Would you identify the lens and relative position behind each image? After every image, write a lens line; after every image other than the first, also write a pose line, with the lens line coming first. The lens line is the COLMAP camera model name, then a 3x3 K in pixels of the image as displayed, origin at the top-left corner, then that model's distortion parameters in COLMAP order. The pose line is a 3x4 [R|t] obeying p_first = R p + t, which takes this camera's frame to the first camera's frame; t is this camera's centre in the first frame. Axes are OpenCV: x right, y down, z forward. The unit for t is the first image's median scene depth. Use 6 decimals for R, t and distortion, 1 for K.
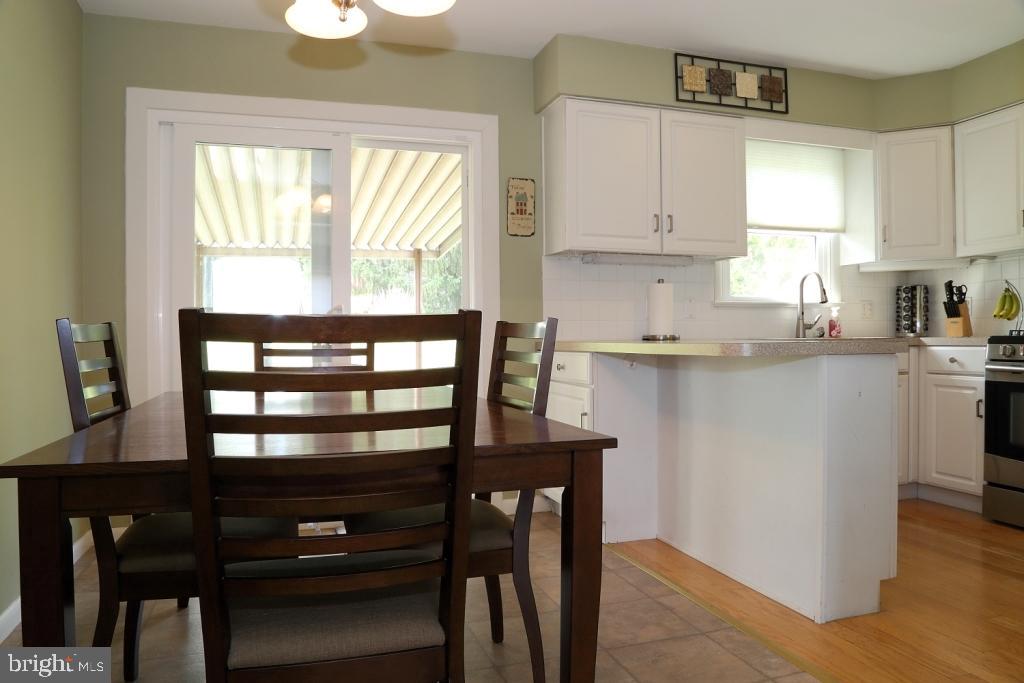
lens RADIAL K [[715.3, 0, 512.0], [0, 715.3, 341.5], [0, 0, 1]] dist [-0.109071, 0.067913]
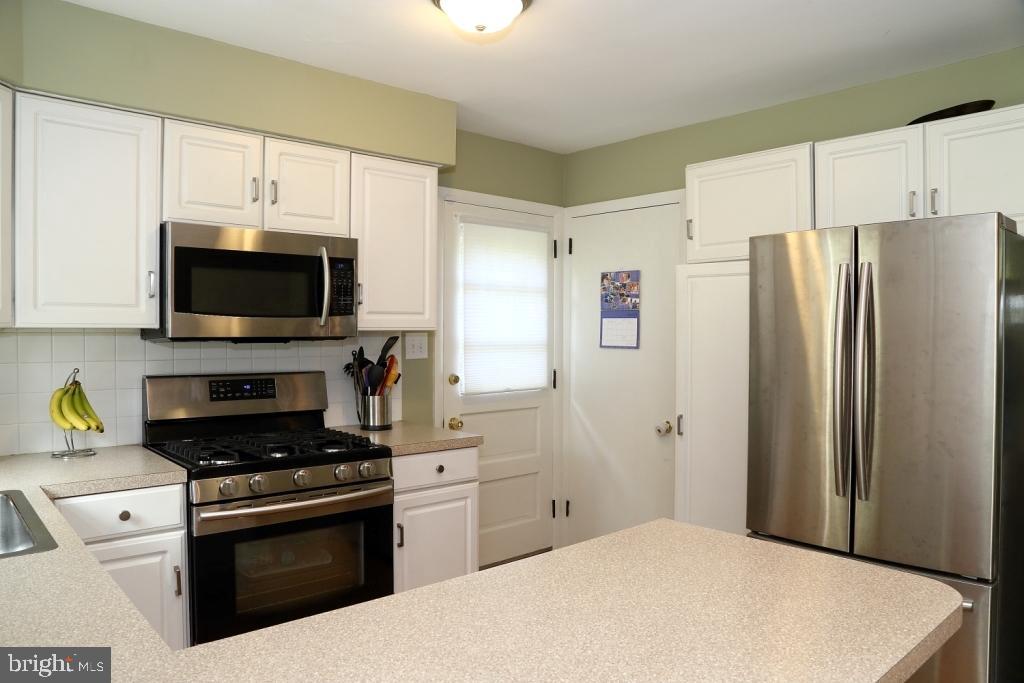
lens RADIAL K [[706.1, 0, 512.0], [0, 706.1, 341.5], [0, 0, 1]] dist [-0.121308, 0.062725]
pose [[-0.403698, -0.007390, 0.914863, -0.022120], [0.002619, 0.999954, 0.009233, -0.118915], [-0.914889, 0.006124, -0.403660, 0.880233]]
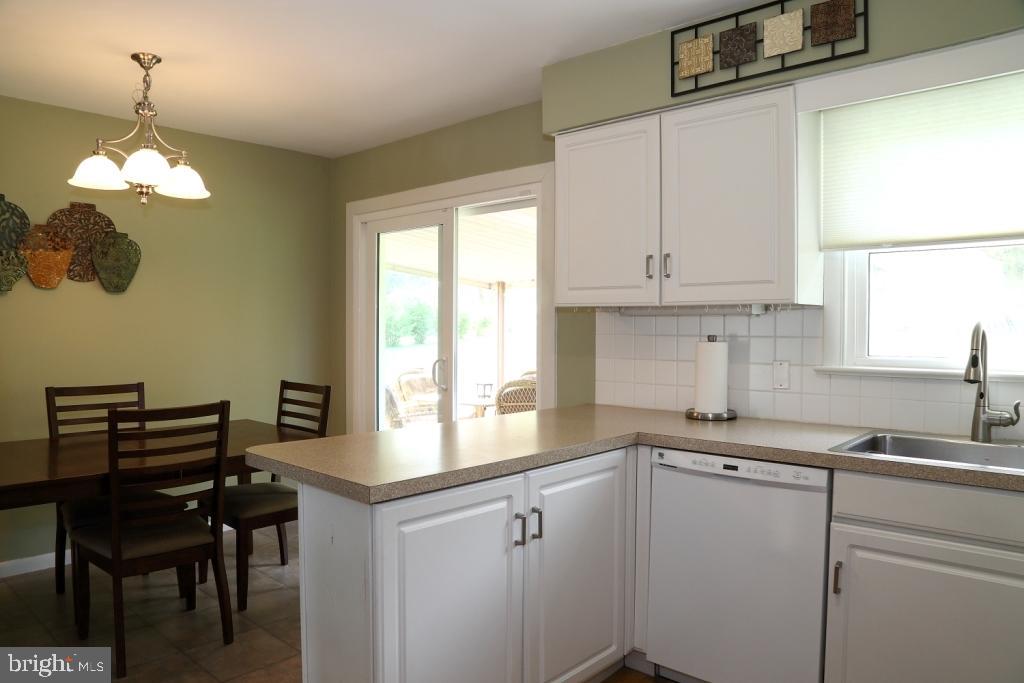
lens RADIAL K [[706.1, 0, 512.0], [0, 706.1, 341.5], [0, 0, 1]] dist [-0.121308, 0.062725]
pose [[0.494961, 0.028037, -0.868463, 0.758067], [-0.014200, 0.999607, 0.024178, -0.098545], [0.868799, 0.000365, 0.495165, 0.478935]]
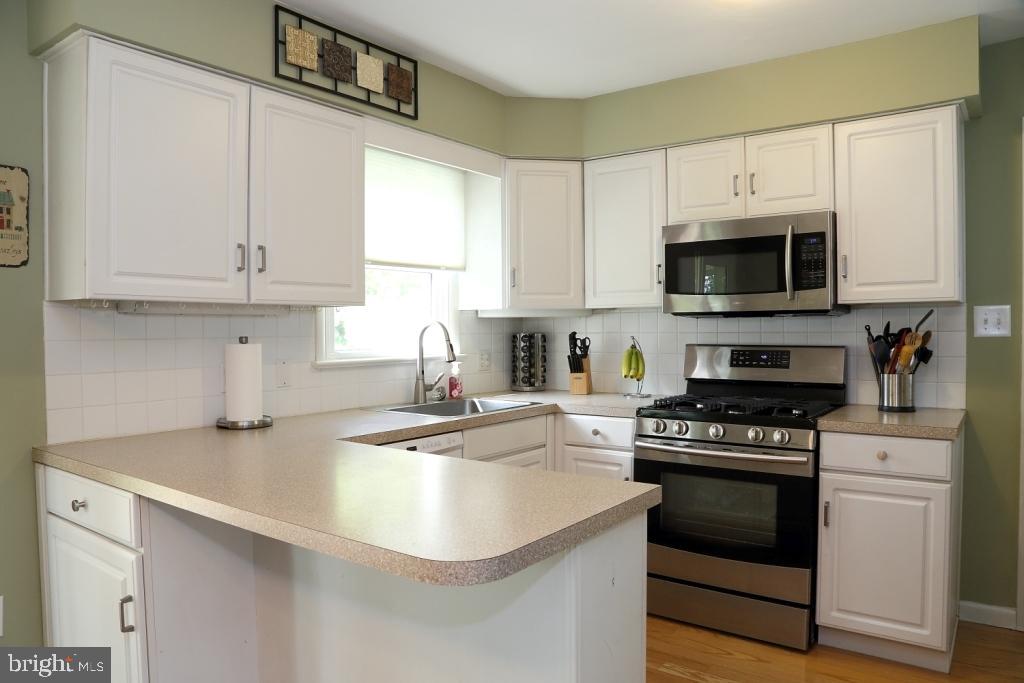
lens RADIAL K [[706.1, 0, 512.0], [0, 706.1, 341.5], [0, 0, 1]] dist [-0.121308, 0.062725]
pose [[0.811346, -0.007780, 0.584515, 0.031047], [0.002997, 0.999954, 0.009148, -0.090979], [-0.584559, -0.005670, 0.811331, 0.323023]]
